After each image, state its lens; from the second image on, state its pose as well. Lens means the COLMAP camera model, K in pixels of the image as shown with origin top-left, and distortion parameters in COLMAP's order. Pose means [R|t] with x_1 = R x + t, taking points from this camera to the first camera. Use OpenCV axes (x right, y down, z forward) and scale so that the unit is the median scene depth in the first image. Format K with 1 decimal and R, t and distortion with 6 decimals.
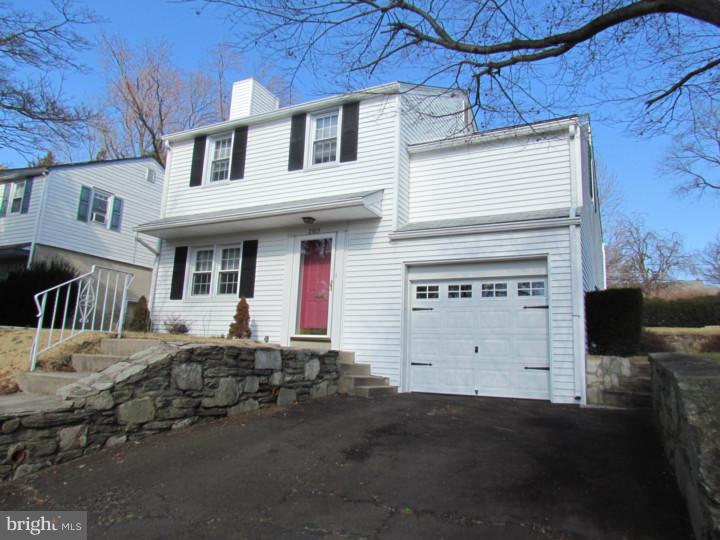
lens RADIAL K [[521.4, 0, 360.0], [0, 521.4, 270.0], [0, 0, 1]] dist [-0.002520, -0.000112]
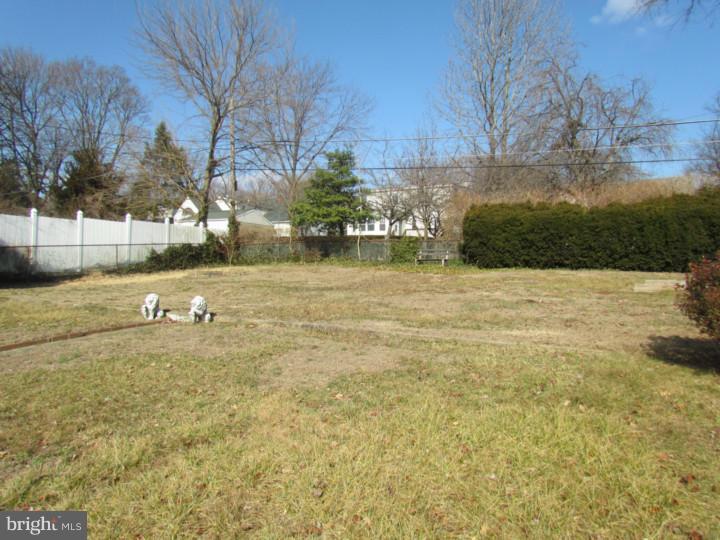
lens RADIAL K [[521.4, 0, 360.0], [0, 521.4, 270.0], [0, 0, 1]] dist [-0.002520, -0.000112]
pose [[0.999494, -0.031808, 0.000136, 0.310127], [0.031309, 0.984554, 0.172261, 0.021566], [-0.005613, -0.172170, 0.985051, 0.432871]]
